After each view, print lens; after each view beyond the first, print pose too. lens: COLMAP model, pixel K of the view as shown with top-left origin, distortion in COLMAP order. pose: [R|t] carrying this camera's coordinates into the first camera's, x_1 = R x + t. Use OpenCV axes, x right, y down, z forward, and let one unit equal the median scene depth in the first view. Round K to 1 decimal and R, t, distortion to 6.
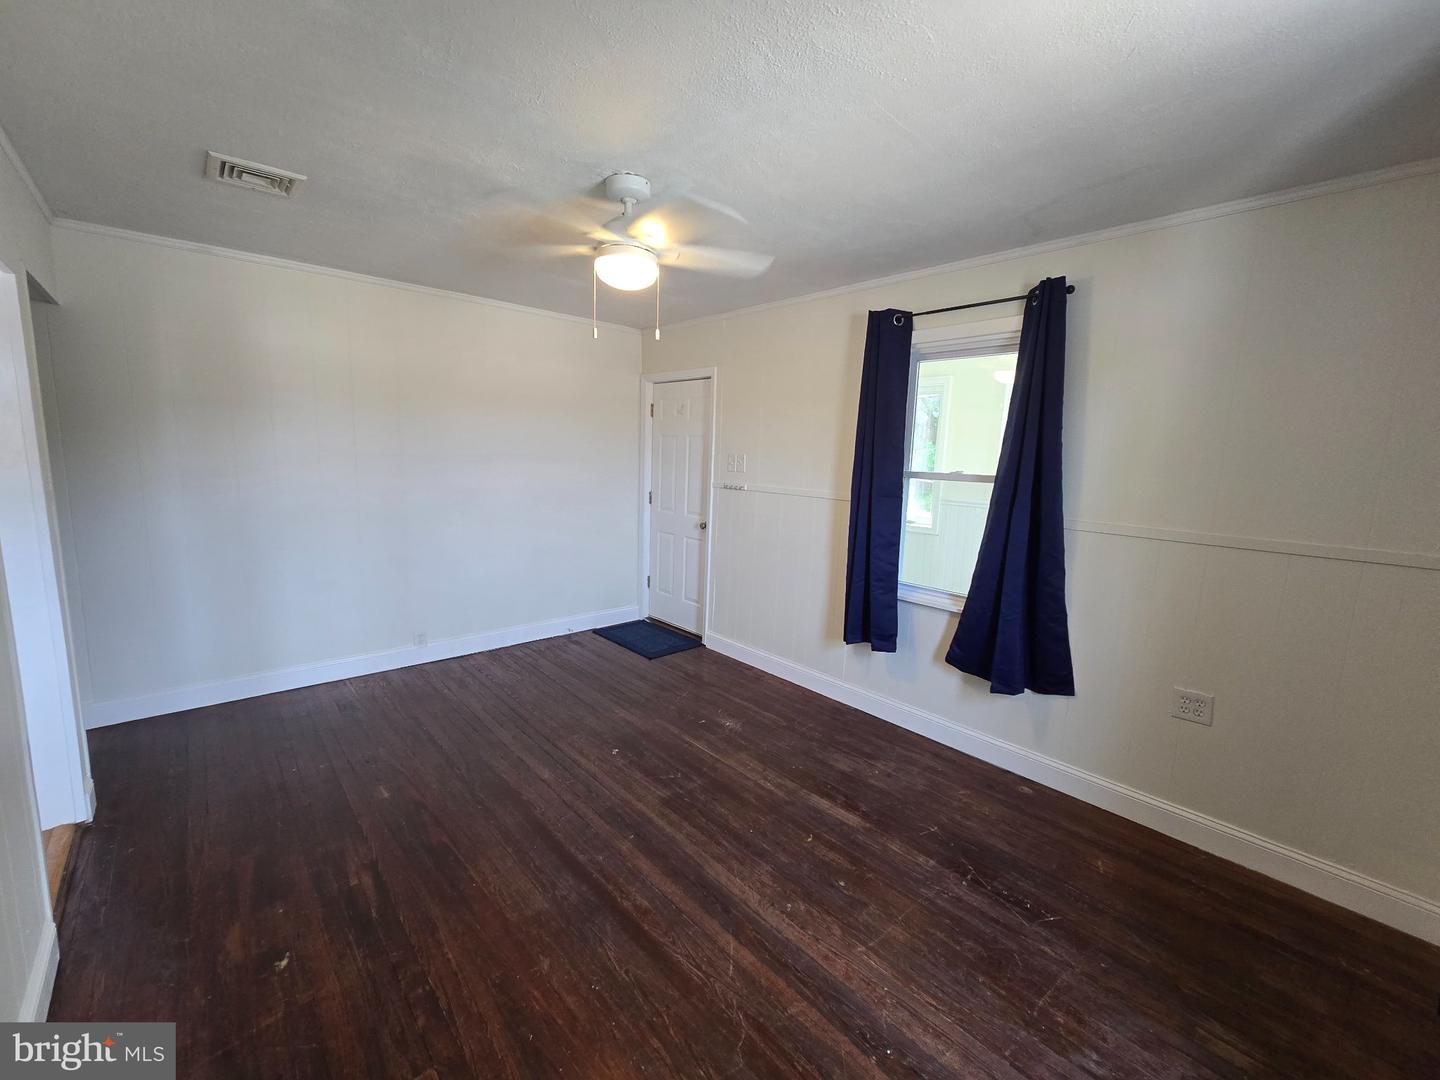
lens RADIAL K [[587.4, 0, 726.3], [0, 587.4, 537.3], [0, 0, 1]] dist [0.002155, 0.000394]
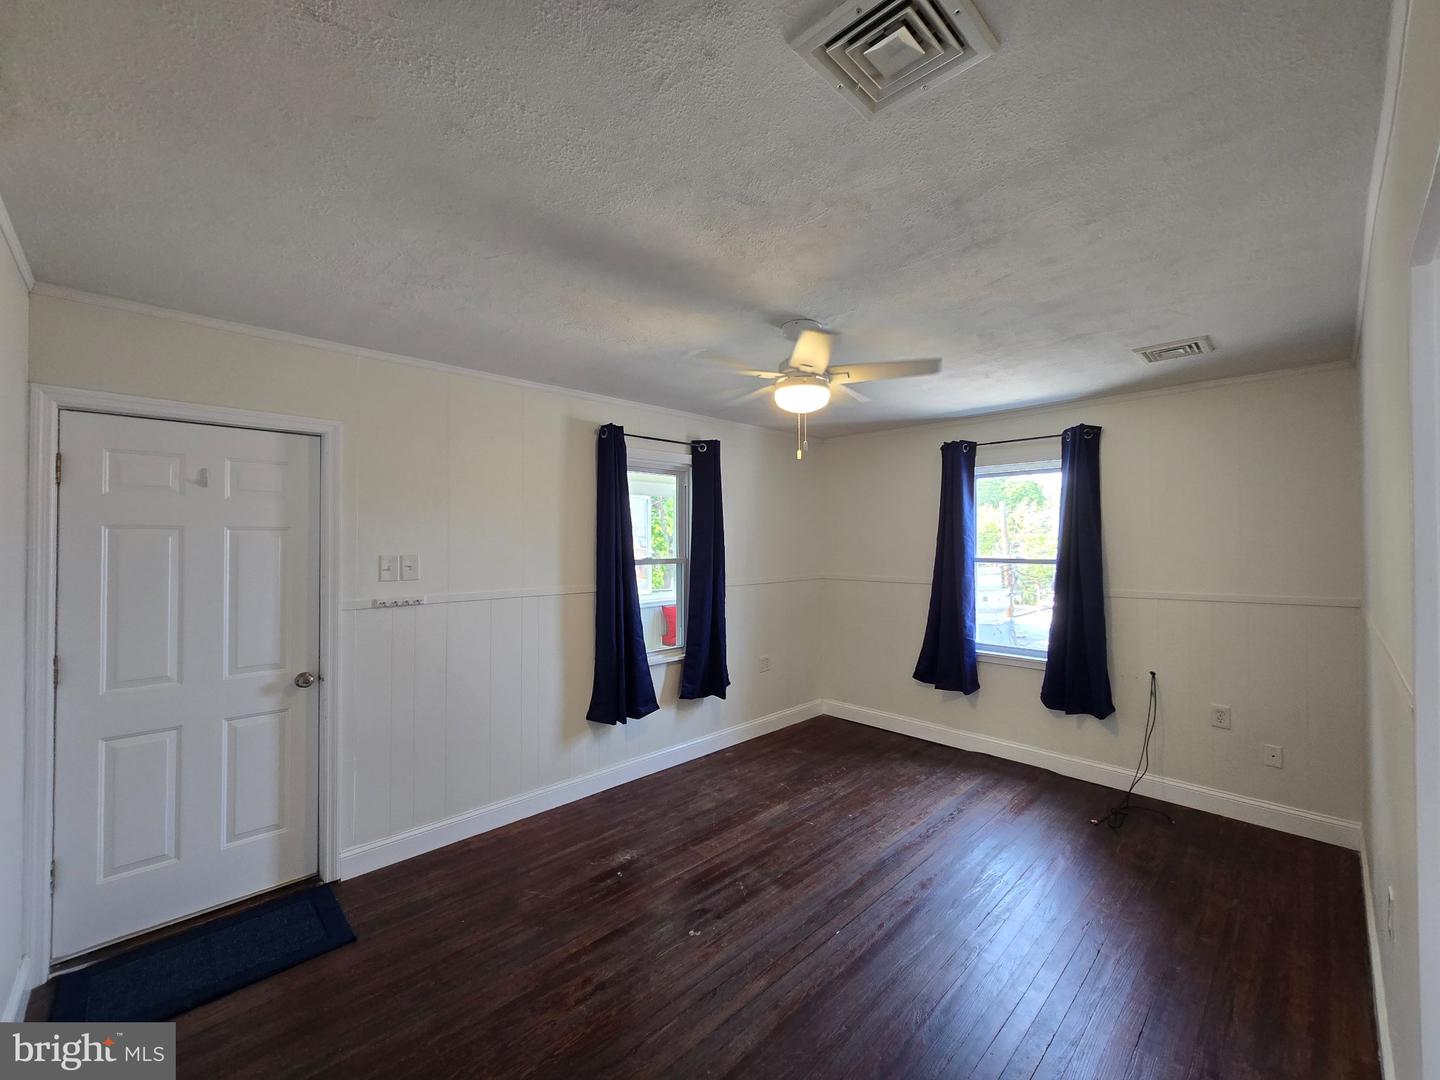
lens RADIAL K [[587.4, 0, 722.0], [0, 587.4, 536.0], [0, 0, 1]] dist [0.002155, 0.000394]
pose [[-0.031376, -0.024555, 0.999206, -1.065427], [0.145875, 0.988881, 0.028882, -0.199096], [-0.988805, 0.146665, -0.027445, 0.998570]]
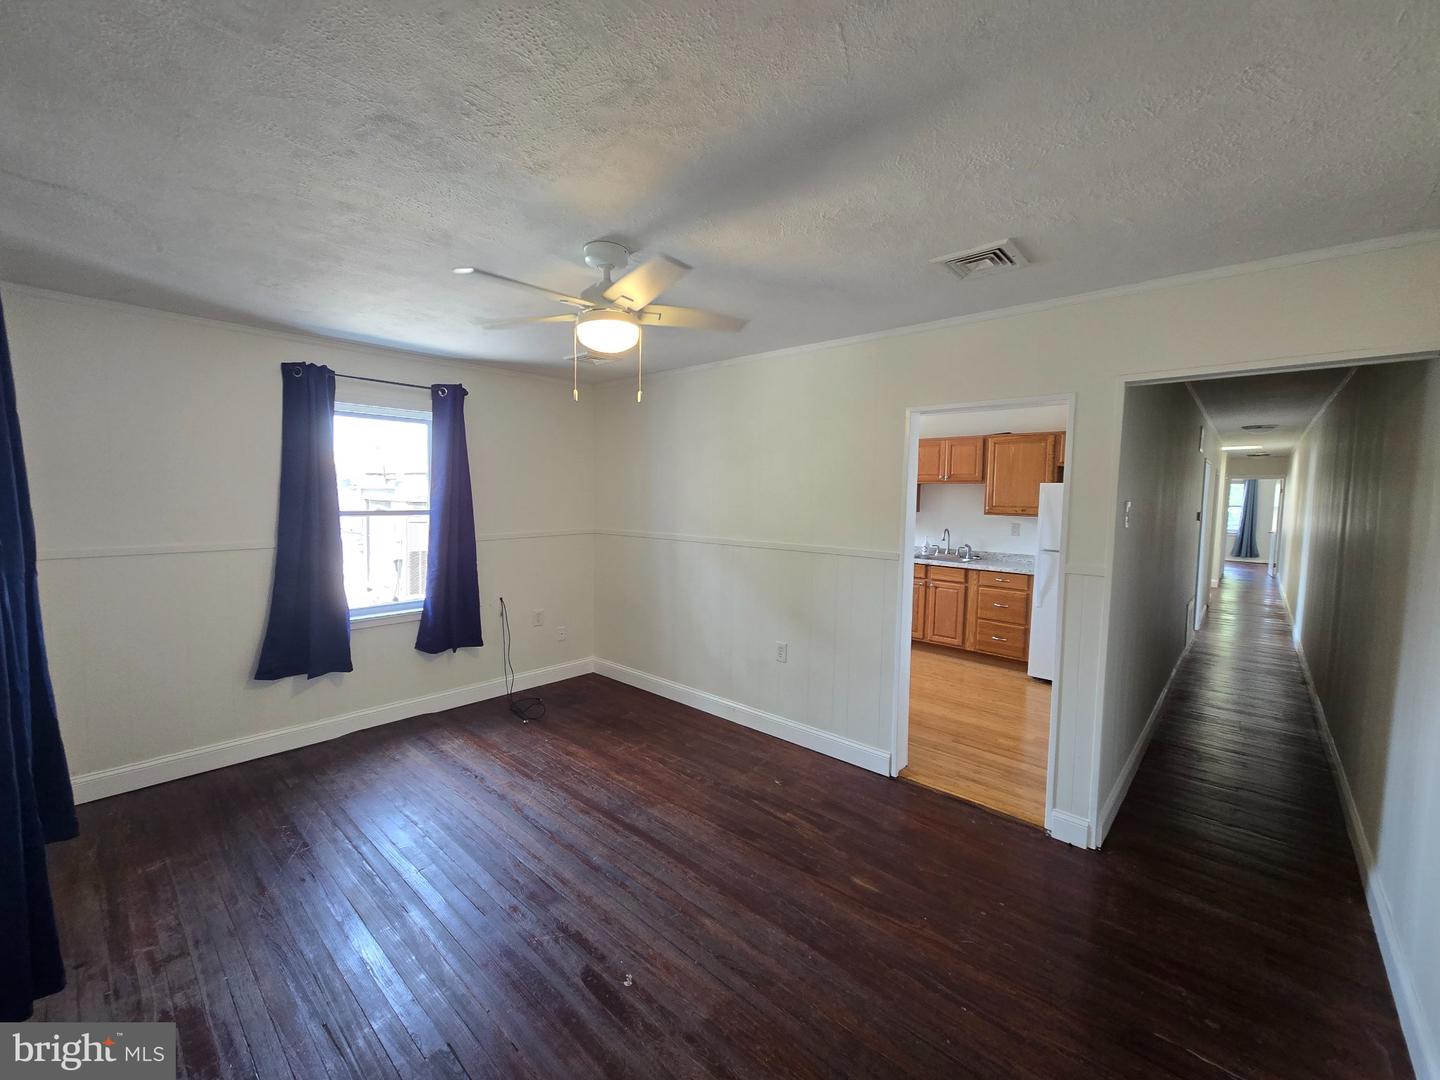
lens RADIAL K [[587.4, 0, 722.2], [0, 587.4, 533.7], [0, 0, 1]] dist [0.002155, 0.000394]
pose [[-0.994398, -0.042710, -0.096692, -0.229224], [-0.062255, 0.975894, 0.209178, -0.279985], [0.085427, 0.214026, -0.973085, 1.686036]]
